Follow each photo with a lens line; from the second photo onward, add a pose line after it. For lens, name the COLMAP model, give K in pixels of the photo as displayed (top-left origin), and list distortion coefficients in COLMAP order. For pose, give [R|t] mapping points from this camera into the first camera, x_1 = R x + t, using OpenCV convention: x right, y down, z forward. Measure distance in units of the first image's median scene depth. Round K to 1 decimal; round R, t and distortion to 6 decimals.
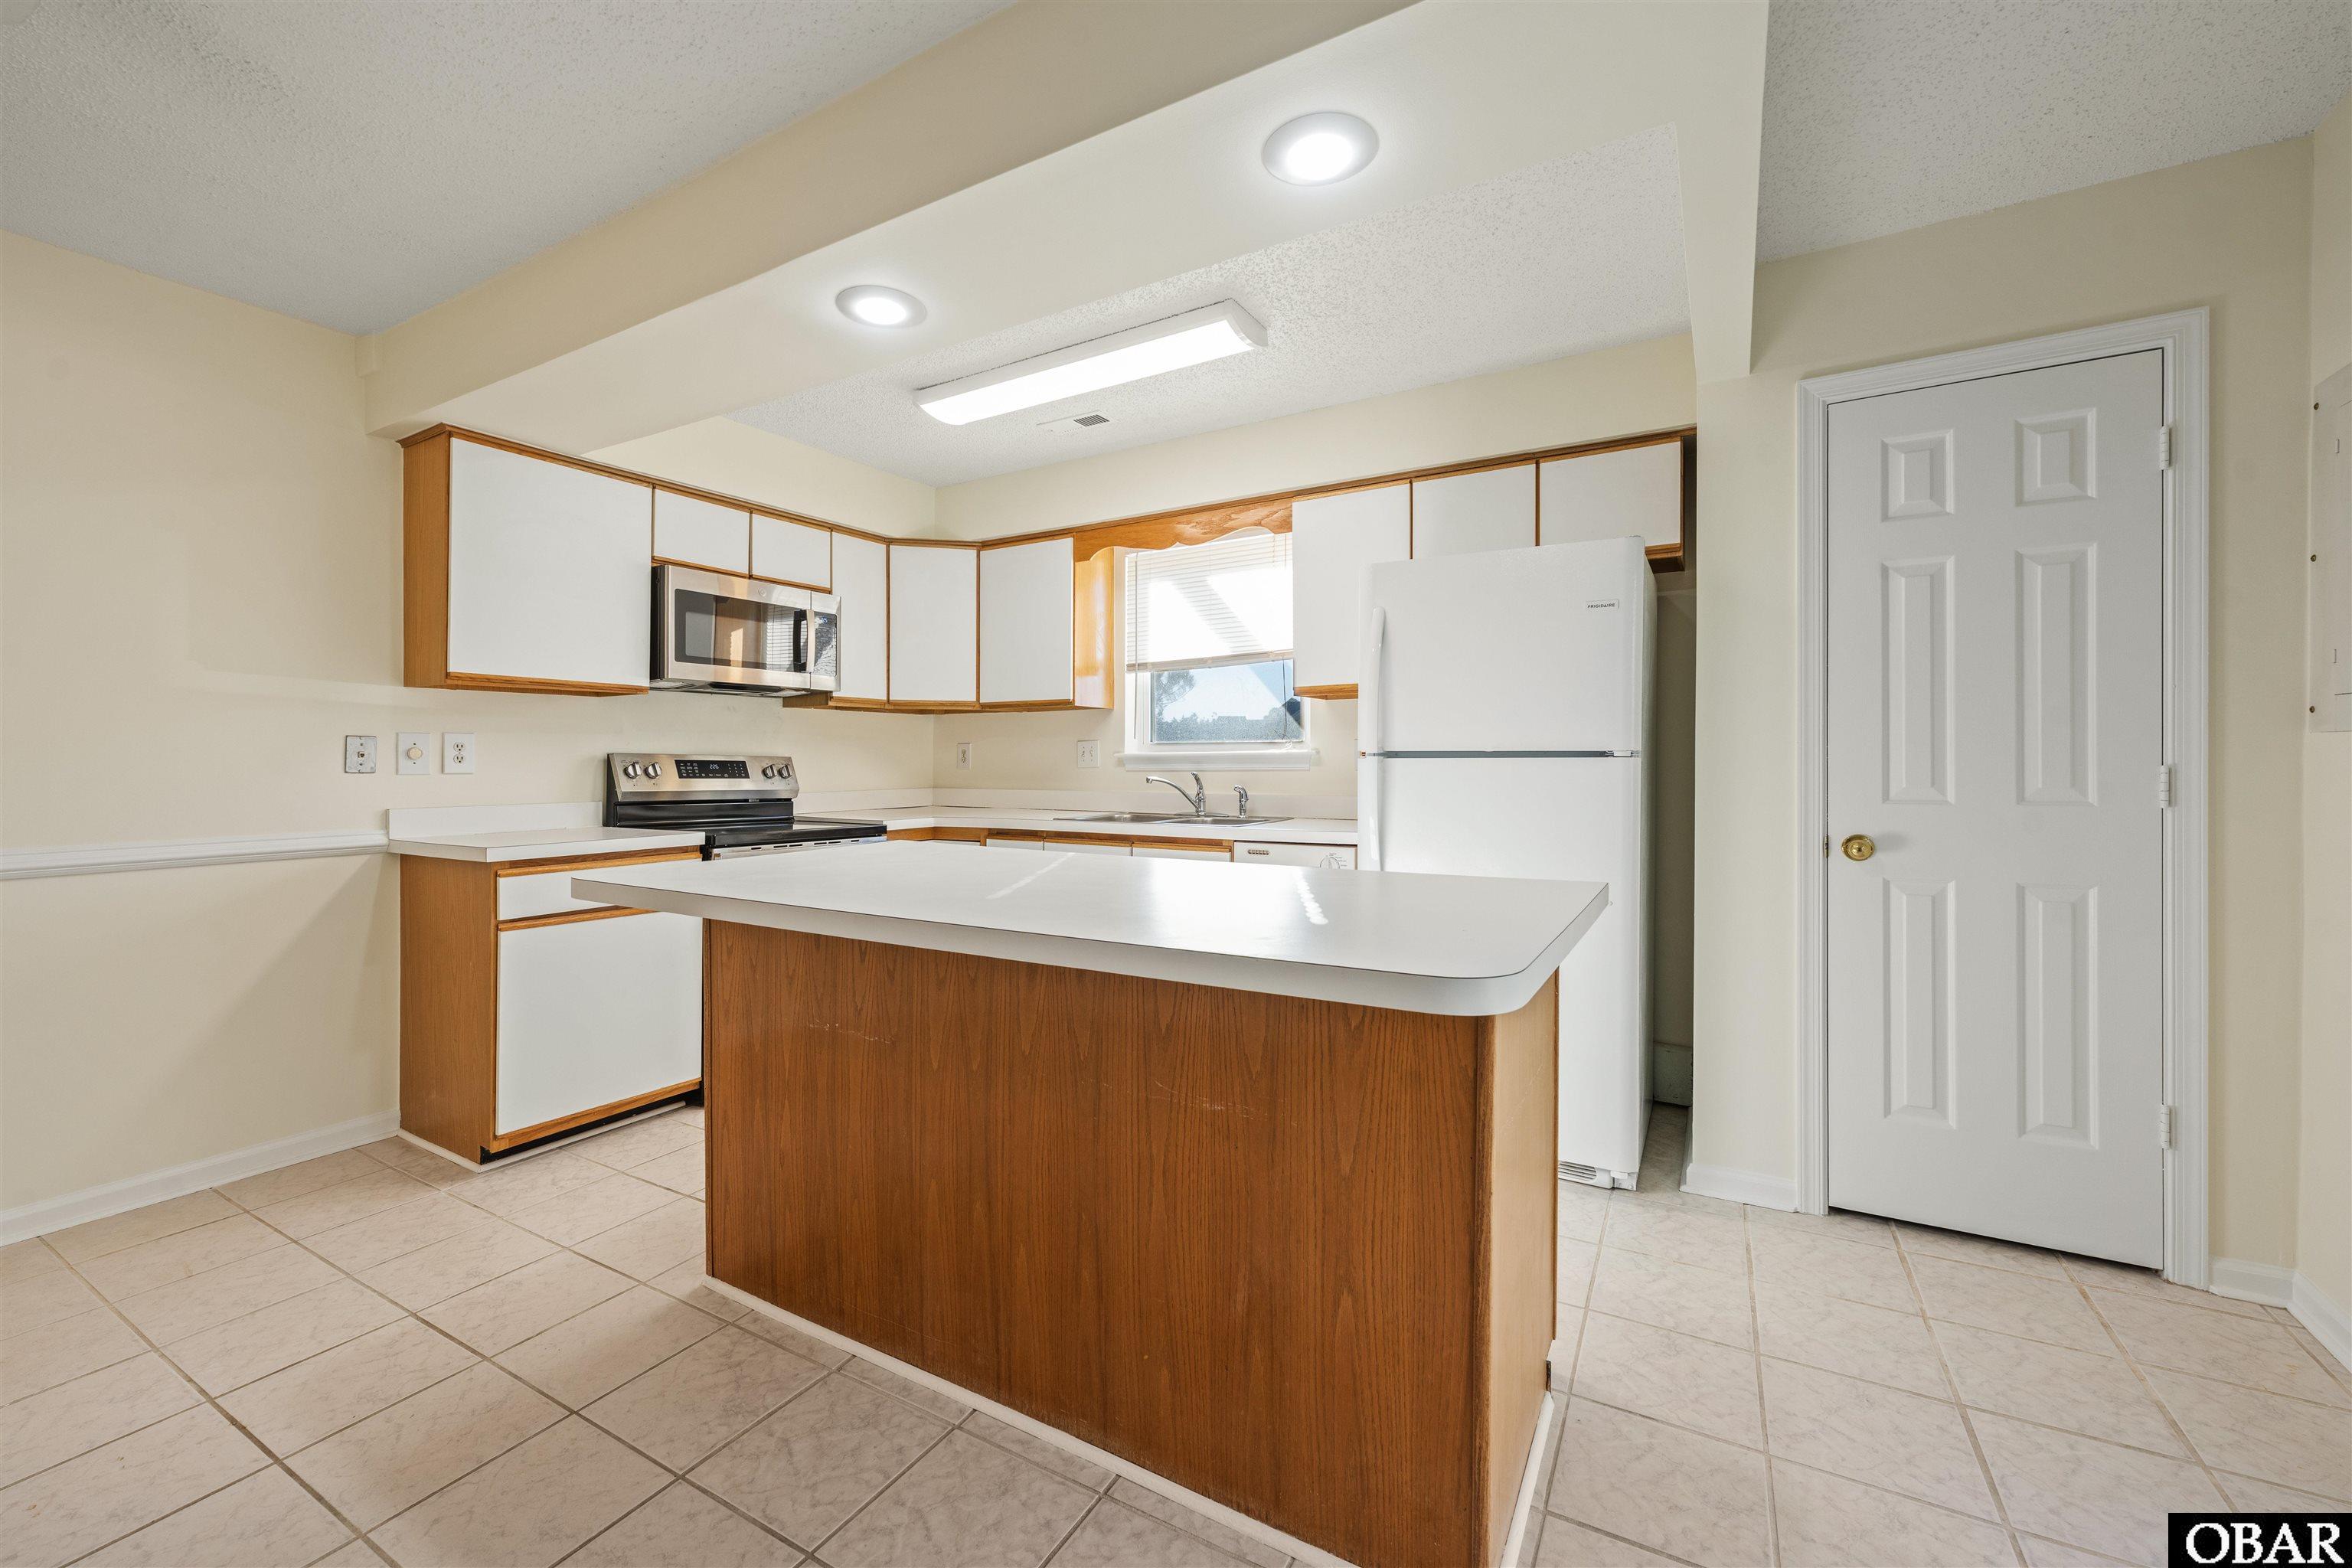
lens RADIAL K [[929.1, 0, 1175.0], [0, 929.1, 770.5], [0, 0, 1]] dist [-0.002151, -0.000132]
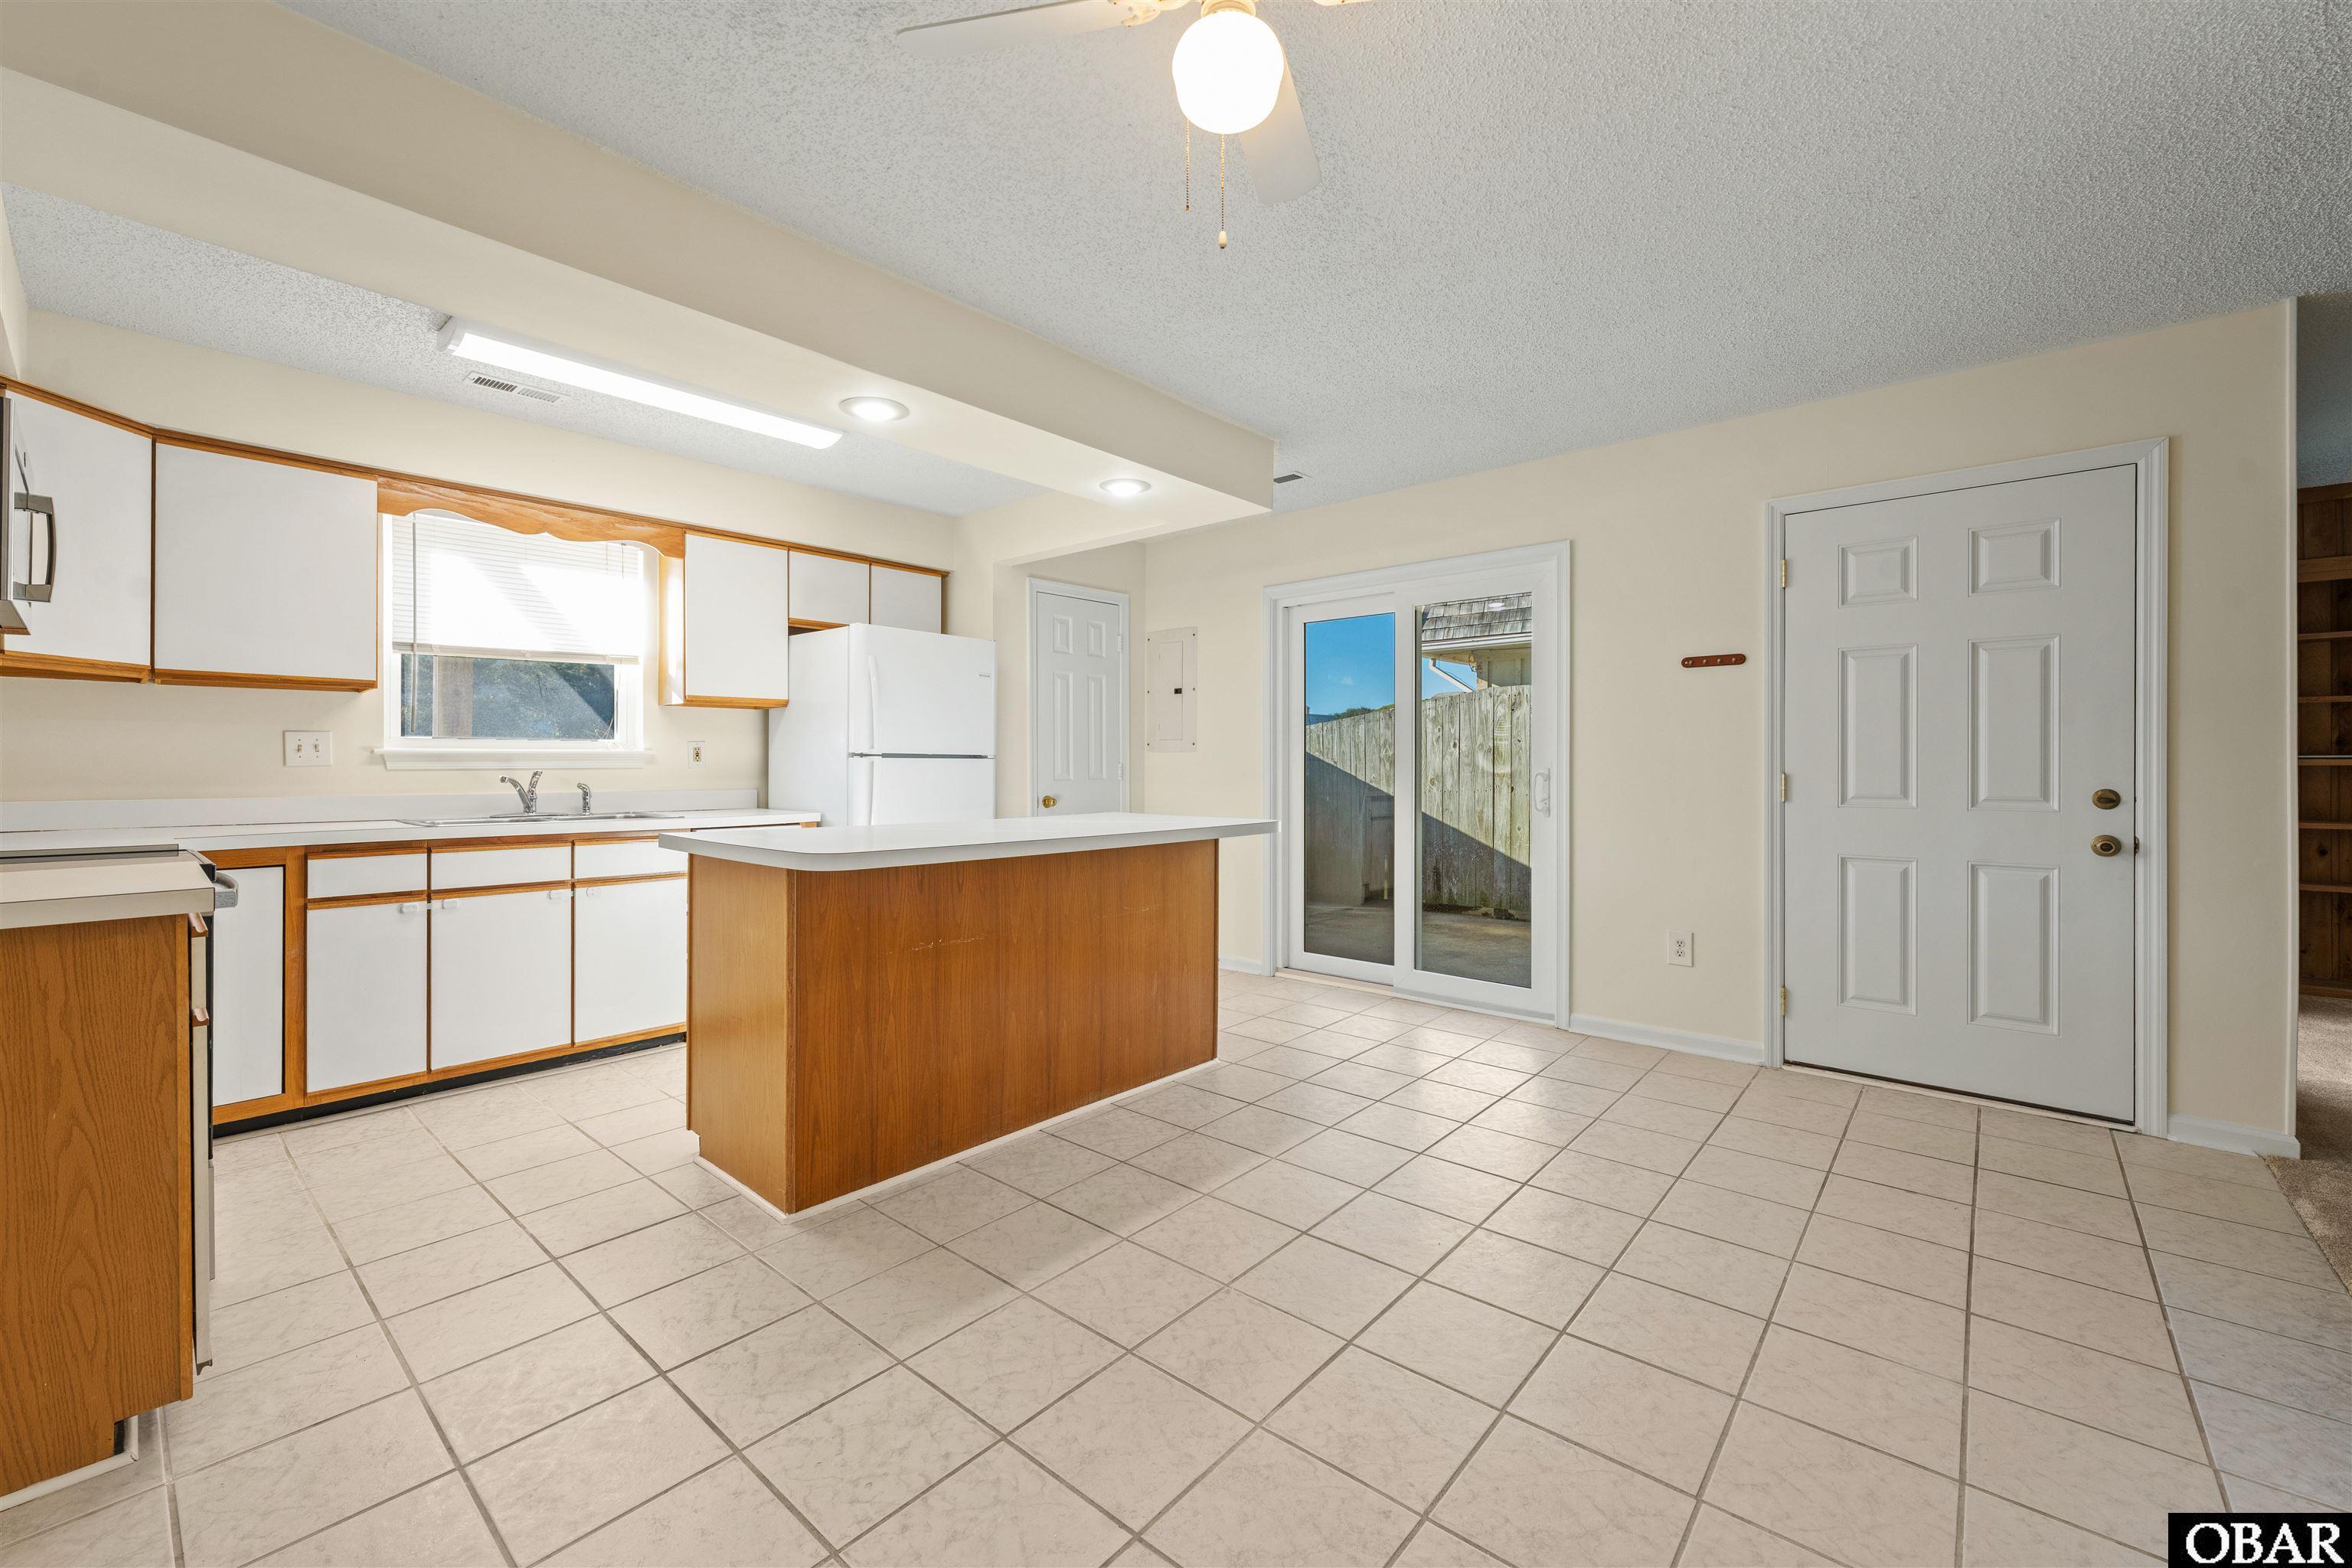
lens RADIAL K [[934.1, 0, 1149.1], [0, 934.1, 764.8], [0, 0, 1]] dist [-0.003159, -0.000051]
pose [[0.224011, 0.002513, 0.974583, -1.234319], [0.007699, 0.999961, -0.004348, 0.008431], [-0.974556, 0.008478, 0.223983, 0.265412]]
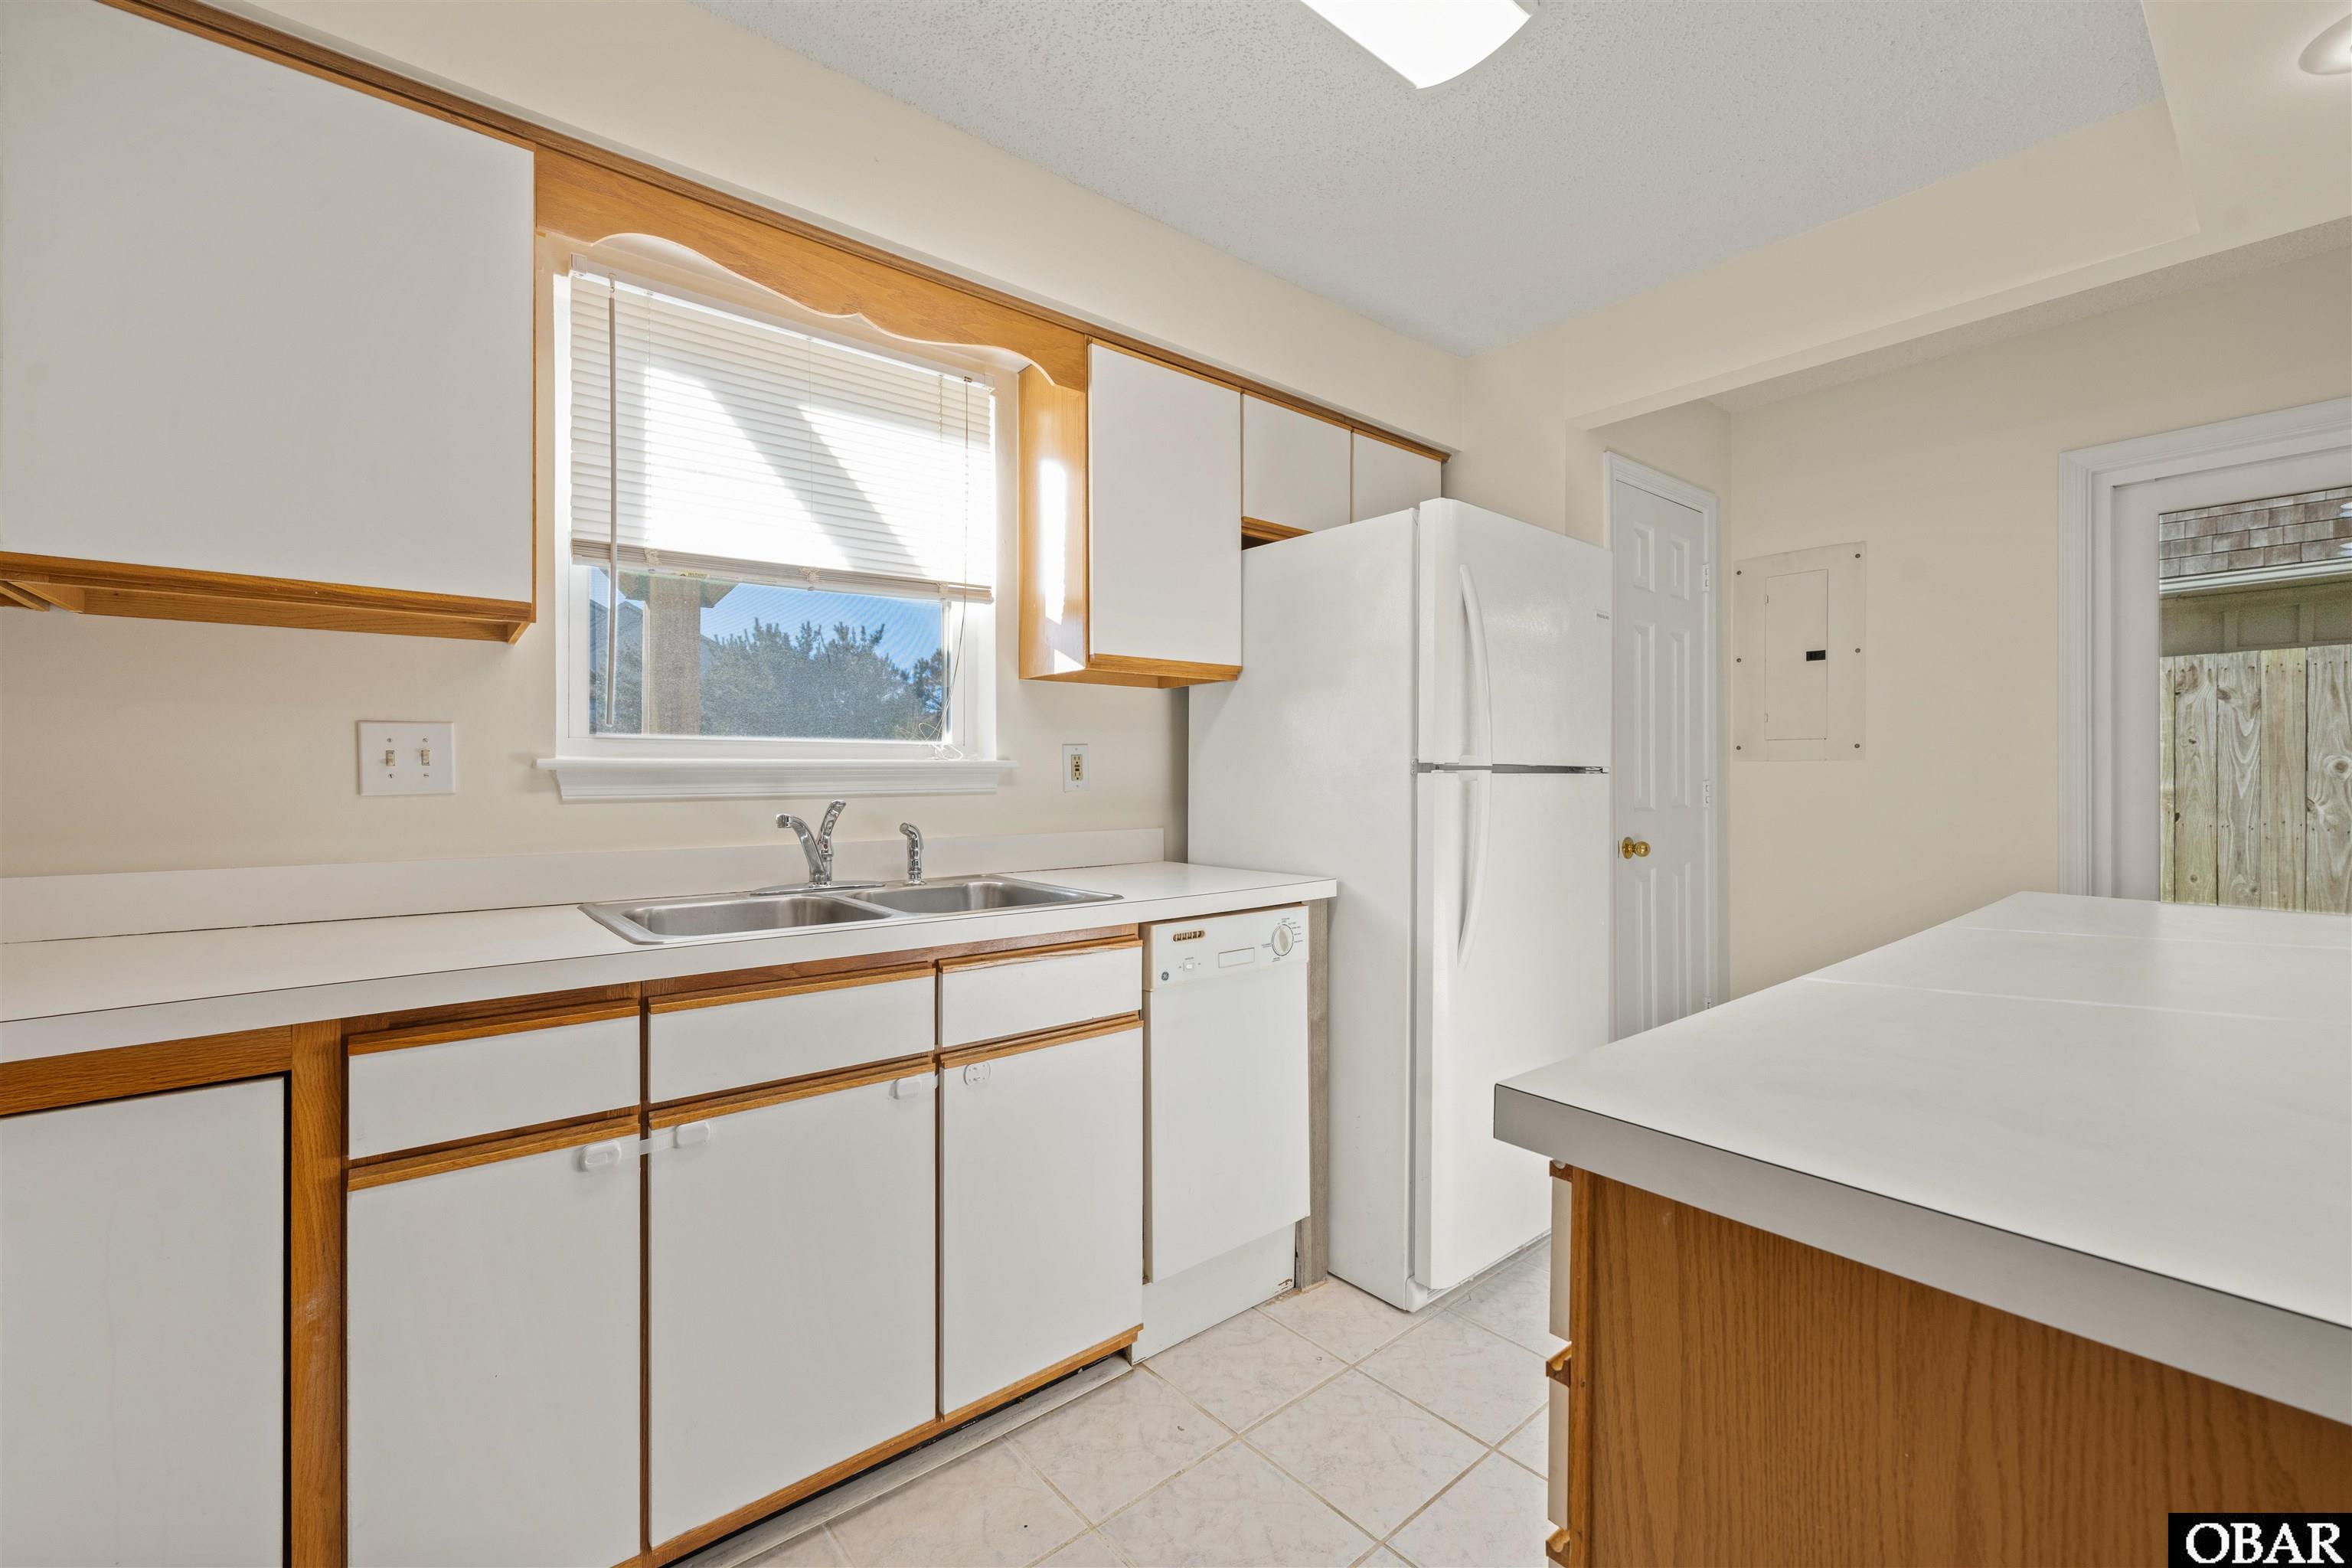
lens RADIAL K [[950.8, 0, 1178.5], [0, 950.8, 774.3], [0, 0, 1]] dist [-0.001924, -0.000207]
pose [[0.350952, 0.003219, 0.936388, -0.605081], [0.008991, 0.999936, -0.006808, -0.010173], [-0.936350, 0.010809, 0.350901, 1.044194]]
